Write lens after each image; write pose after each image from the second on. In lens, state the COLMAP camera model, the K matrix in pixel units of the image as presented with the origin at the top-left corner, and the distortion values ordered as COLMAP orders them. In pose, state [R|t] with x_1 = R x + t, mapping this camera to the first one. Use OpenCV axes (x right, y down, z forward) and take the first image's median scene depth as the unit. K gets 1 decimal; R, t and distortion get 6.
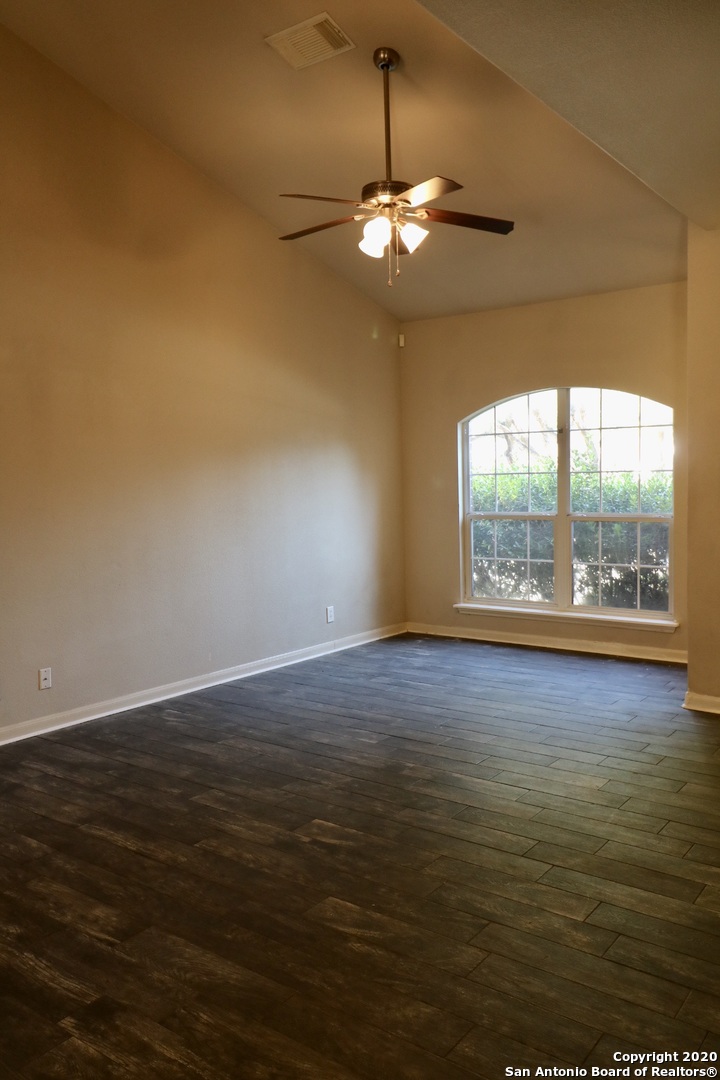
lens RADIAL K [[861.7, 0, 360.5], [0, 861.7, 539.3], [0, 0, 1]] dist [-0.007060, 0.001512]
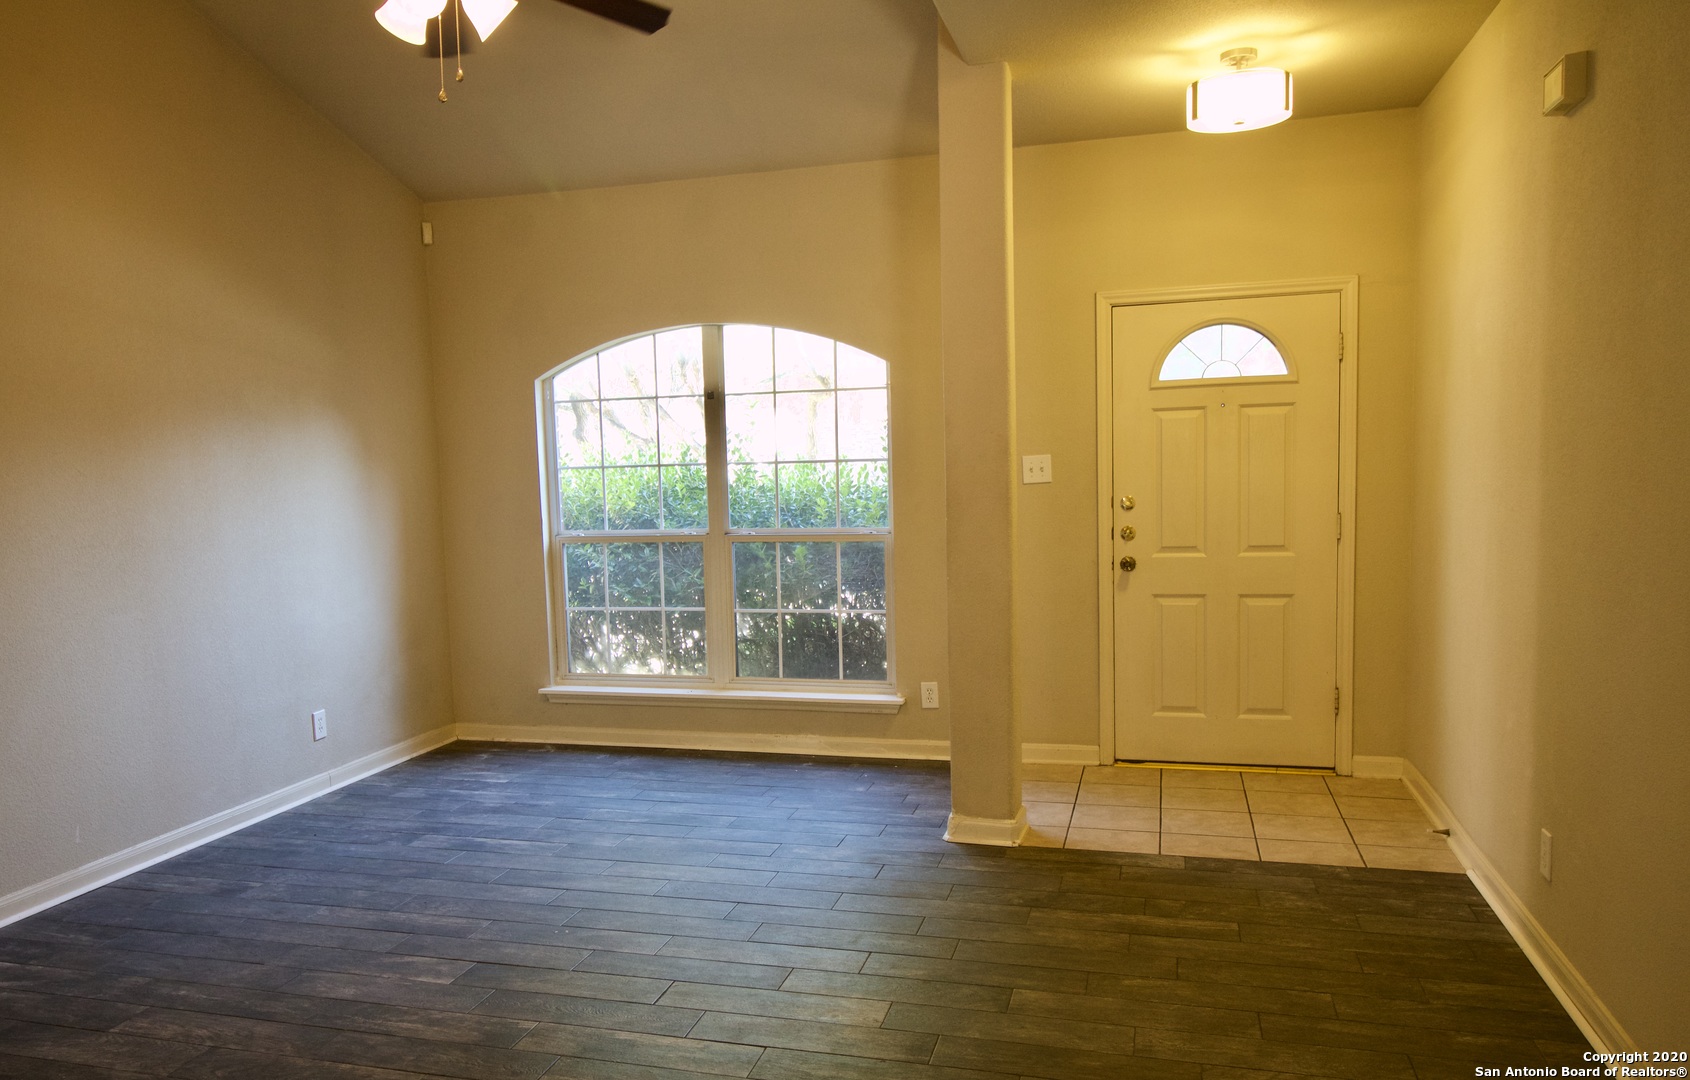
lens RADIAL K [[1253.2, 0, 792.6], [0, 1253.2, 596.1], [0, 0, 1]] dist [0.010456, -0.018239]
pose [[0.935325, -0.043495, 0.351106, -0.032811], [0.033825, 0.998862, 0.033631, -0.012737], [-0.352170, -0.019579, 0.935731, 0.156429]]
